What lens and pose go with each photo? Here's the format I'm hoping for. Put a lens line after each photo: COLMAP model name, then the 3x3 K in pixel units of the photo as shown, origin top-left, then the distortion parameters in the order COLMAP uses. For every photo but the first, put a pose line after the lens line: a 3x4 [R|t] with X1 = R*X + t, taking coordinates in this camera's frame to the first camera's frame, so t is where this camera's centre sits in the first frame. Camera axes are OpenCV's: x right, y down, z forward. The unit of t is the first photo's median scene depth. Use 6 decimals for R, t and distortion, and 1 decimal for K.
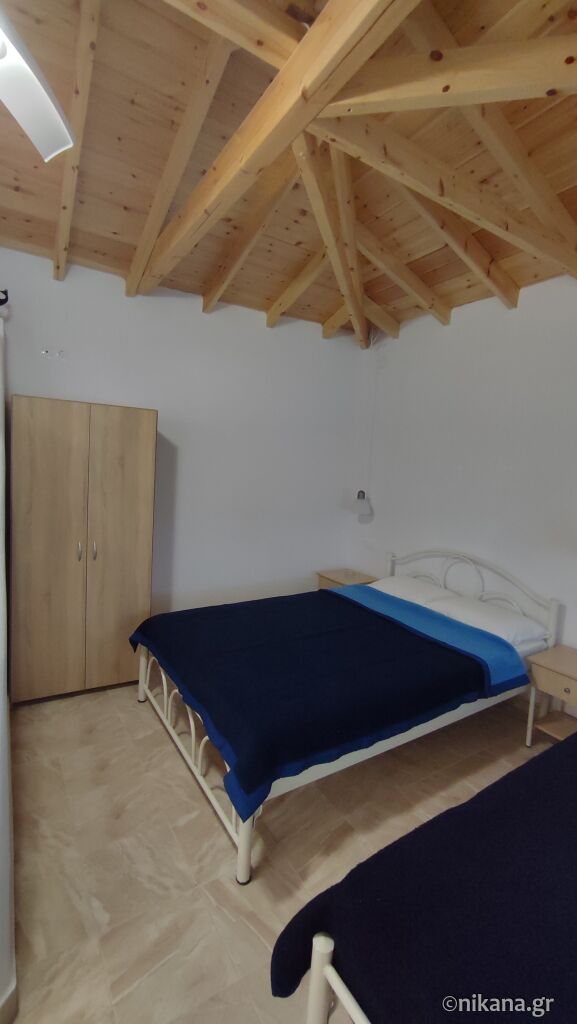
lens RADIAL K [[473.0, 0, 288.3], [0, 473.0, 498.6], [0, 0, 1]] dist [0.038776, 0.000360]
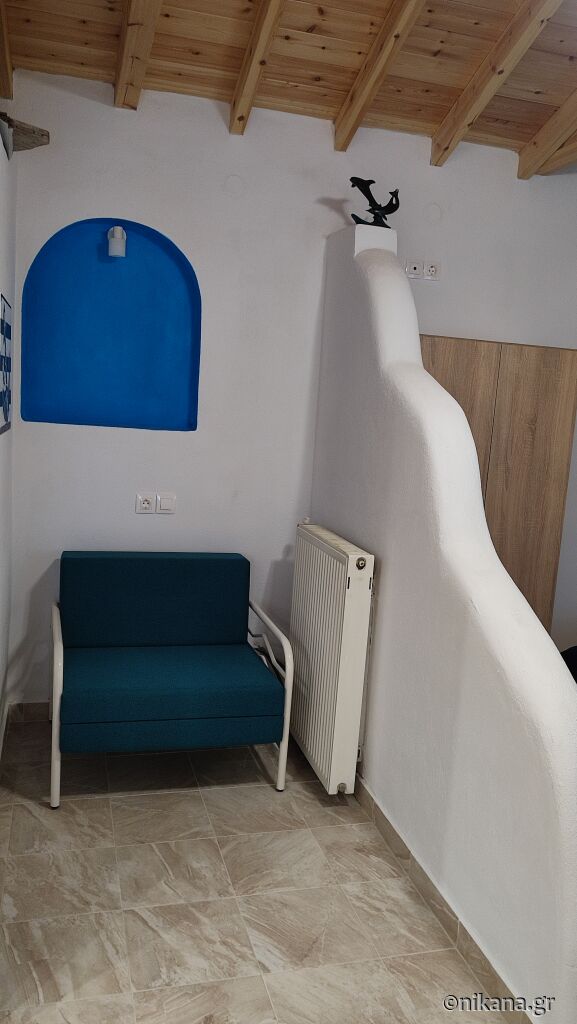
lens RADIAL K [[796.3, 0, 288.5], [0, 796.3, 512.0], [0, 0, 1]] dist [-0.000810, -0.002086]
pose [[0.961068, 0.050915, -0.271582, -0.345503], [-0.037219, 0.997773, 0.055347, -0.002596], [0.273795, -0.043084, 0.960823, -0.207429]]
